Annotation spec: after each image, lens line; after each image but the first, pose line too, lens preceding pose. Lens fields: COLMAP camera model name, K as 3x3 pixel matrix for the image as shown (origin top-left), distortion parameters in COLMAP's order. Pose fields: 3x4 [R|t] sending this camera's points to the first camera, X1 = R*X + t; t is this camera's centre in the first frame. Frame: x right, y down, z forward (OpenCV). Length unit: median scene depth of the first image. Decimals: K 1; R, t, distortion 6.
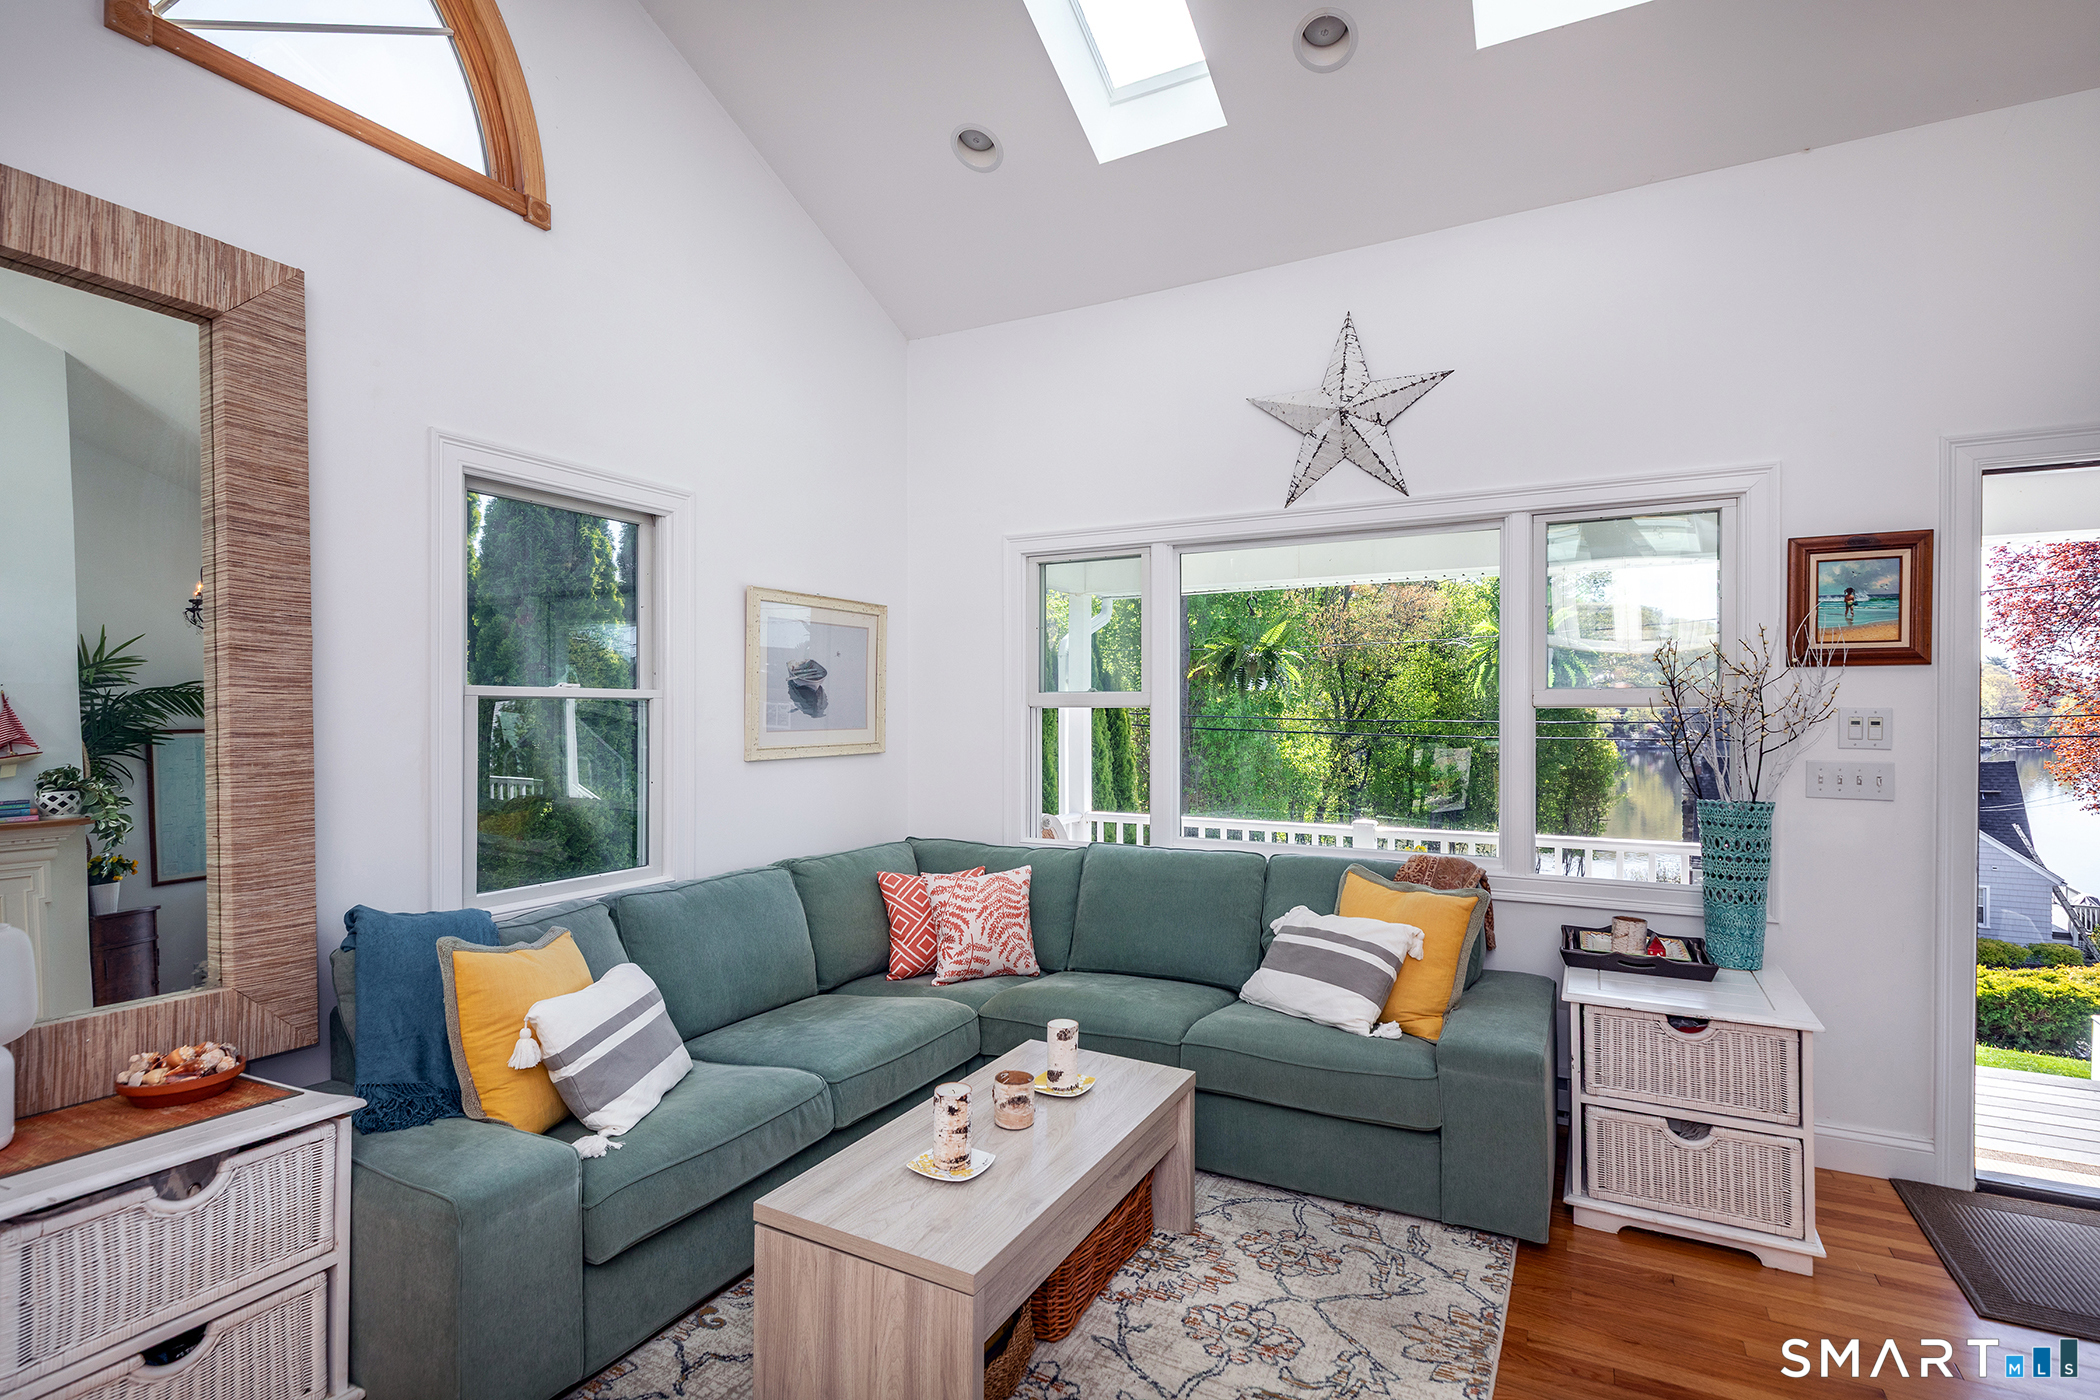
lens RADIAL K [[1041.3, 0, 1043.0], [0, 1041.3, 707.3], [0, 0, 1]] dist [0.003787, -0.007387]
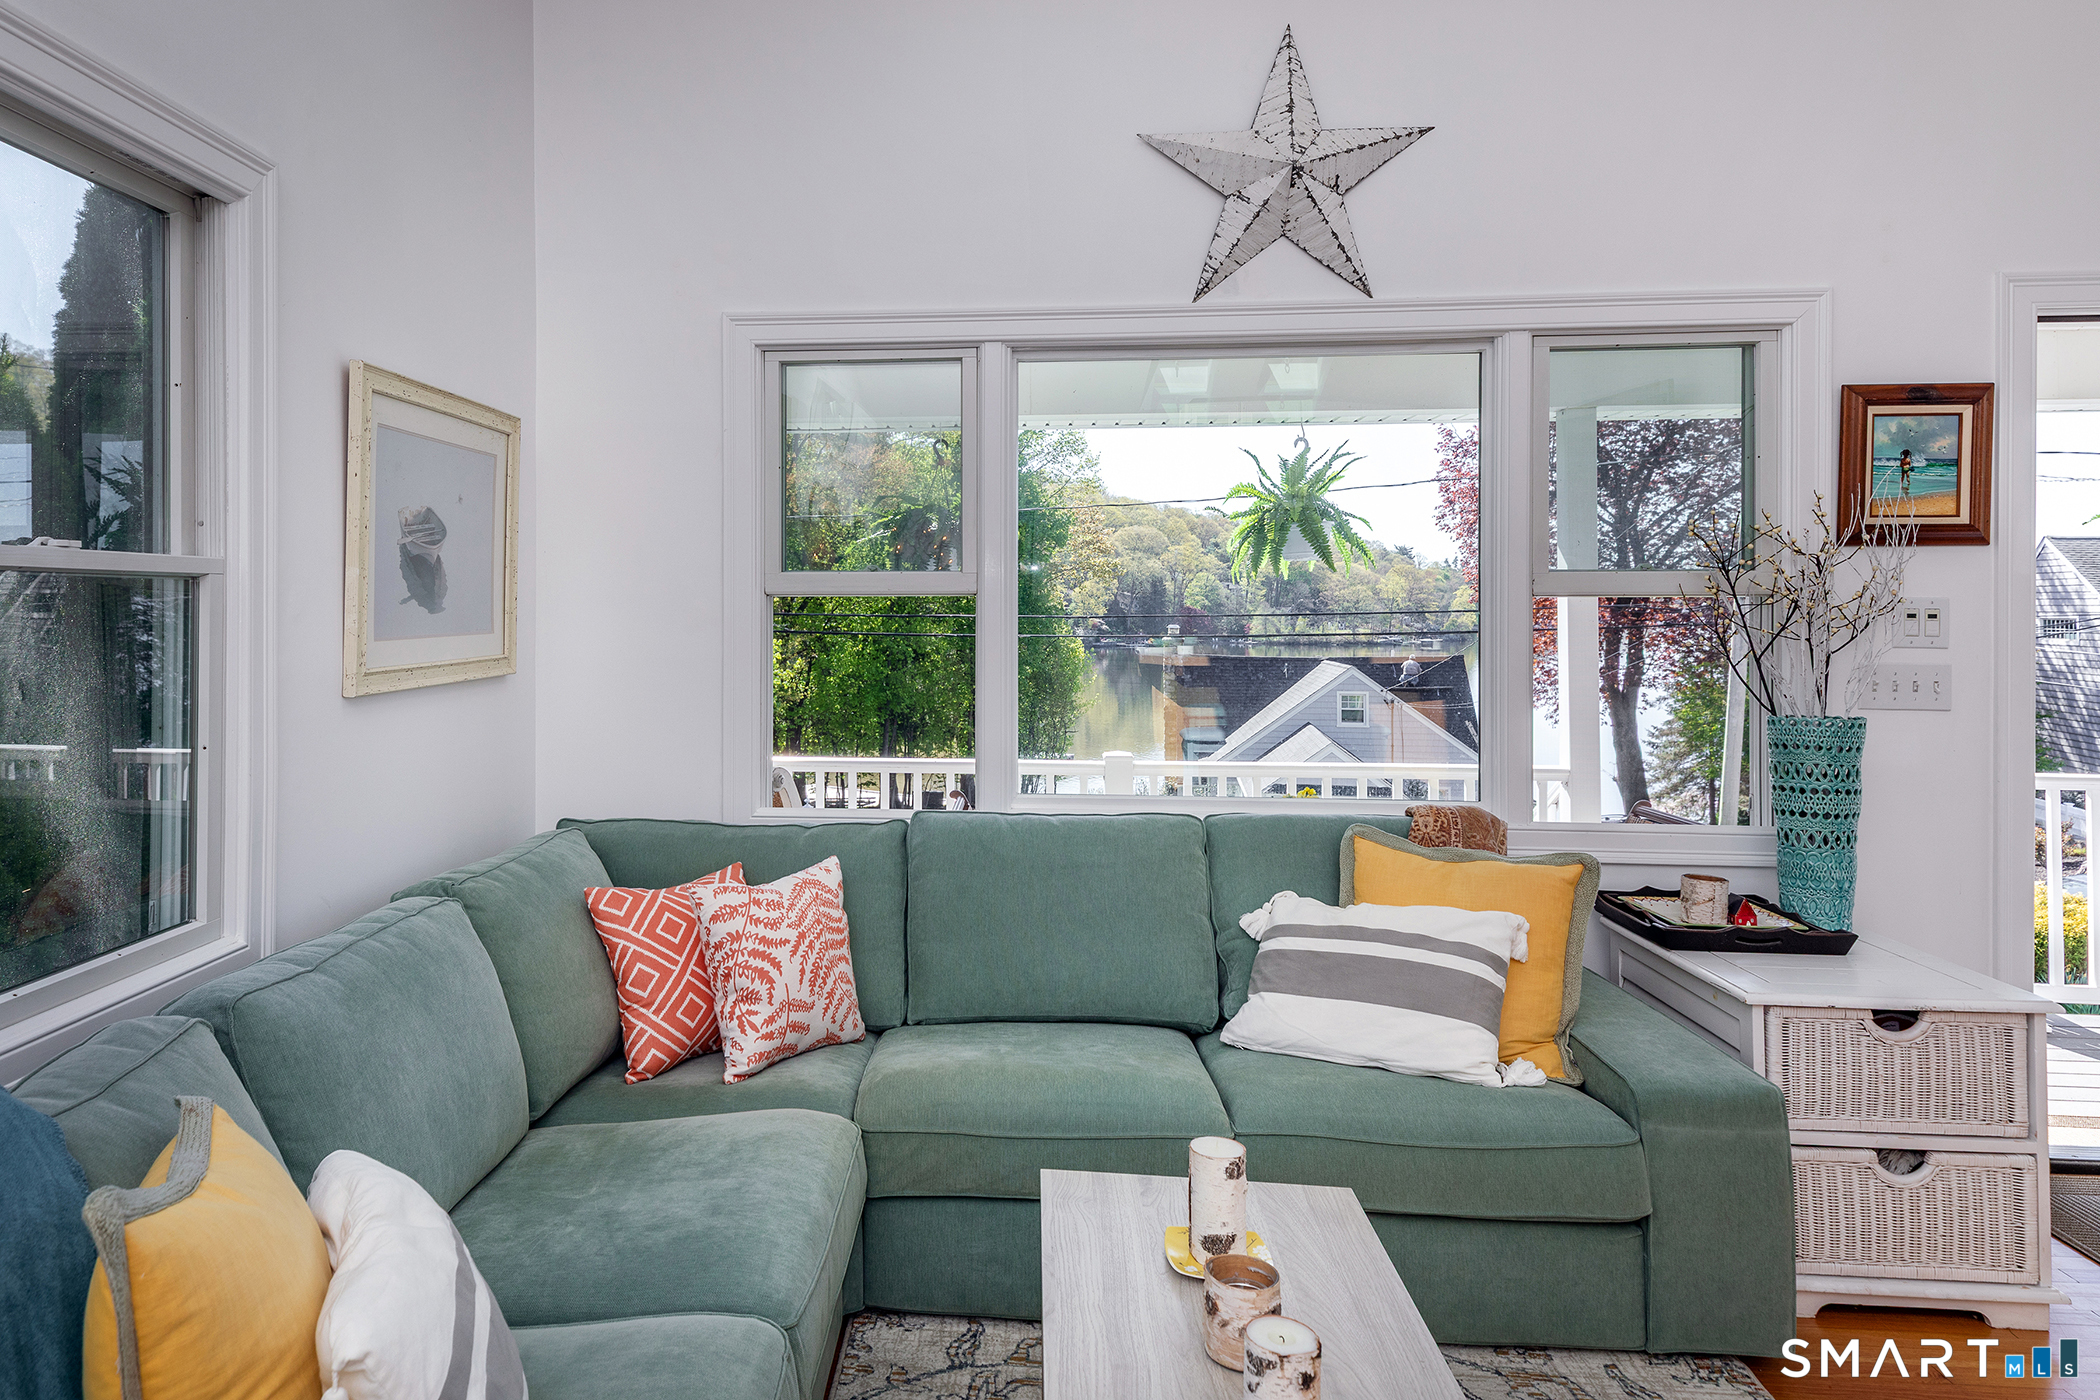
lens RADIAL K [[1397.9, 0, 983.2], [0, 1397.9, 591.6], [0, 0, 1]] dist [0.019536, -0.020272]
pose [[0.920658, 0.003098, 0.390359, -0.313113], [-0.001112, 0.999985, -0.005313, 0.002804], [-0.390370, 0.004458, 0.920647, 0.270579]]
